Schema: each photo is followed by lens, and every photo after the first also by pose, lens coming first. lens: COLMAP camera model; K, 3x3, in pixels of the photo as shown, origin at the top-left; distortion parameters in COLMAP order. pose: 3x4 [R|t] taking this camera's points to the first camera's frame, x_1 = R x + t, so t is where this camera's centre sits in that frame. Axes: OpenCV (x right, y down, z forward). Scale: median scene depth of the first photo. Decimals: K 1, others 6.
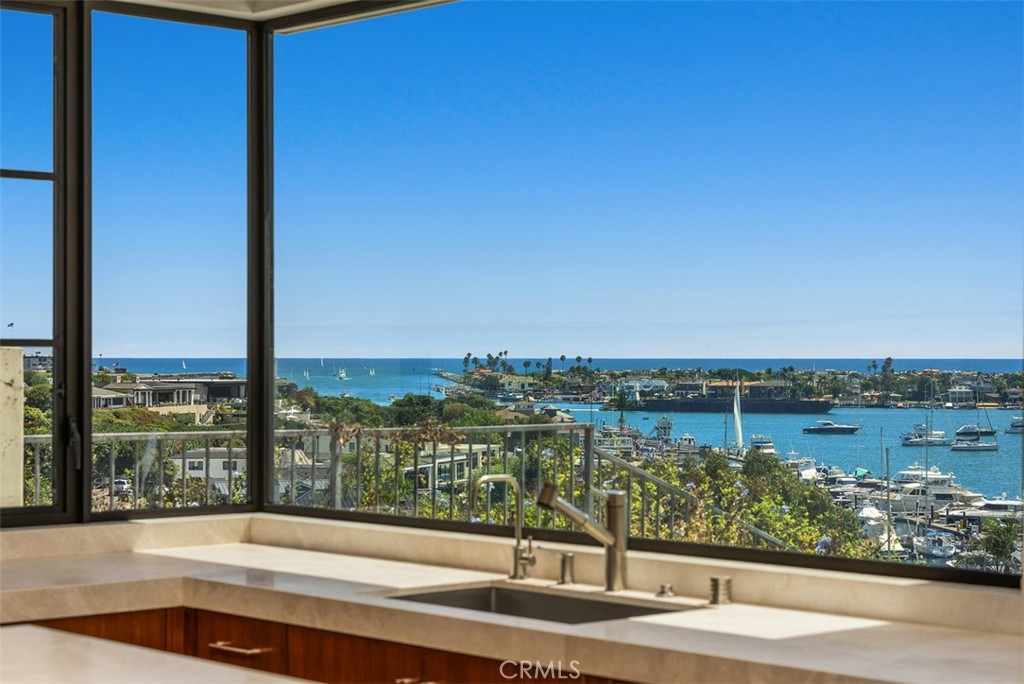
lens RADIAL K [[2041.4, 0, 512.0], [0, 2041.4, 342.0], [0, 0, 1]] dist [0.043392, 0.112090]
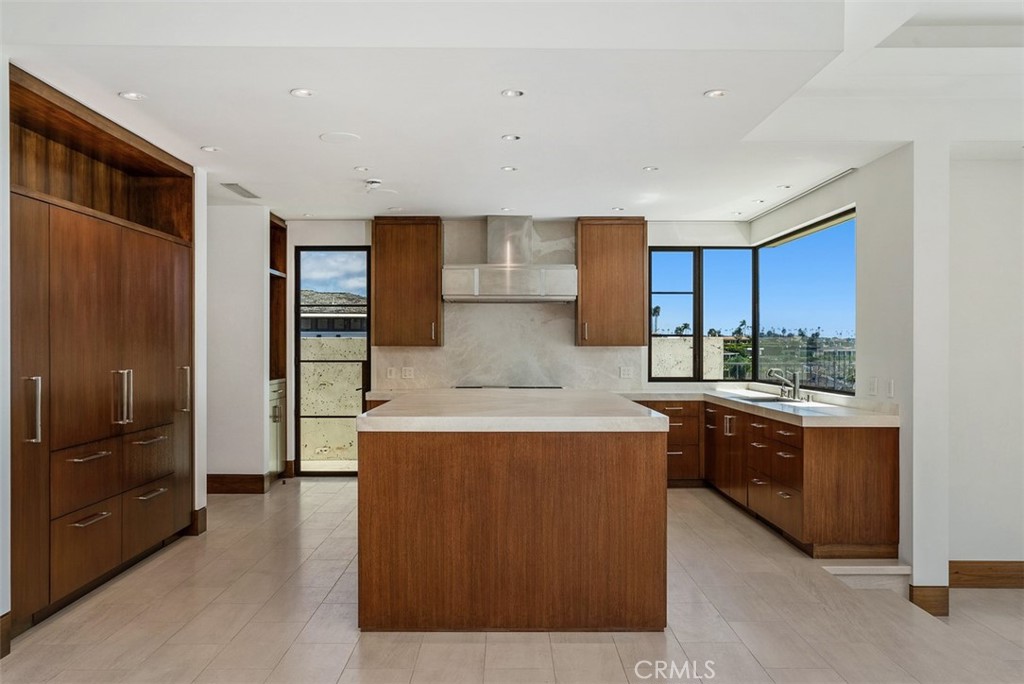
lens RADIAL K [[829.5, 0, 512.0], [0, 829.5, 342.0], [0, 0, 1]] dist [-0.003629, 0.001900]
pose [[0.754166, -0.002682, -0.656679, 0.483315], [0.003390, 0.999994, -0.000191, 0.010277], [0.656676, -0.002083, 0.754170, -0.366430]]
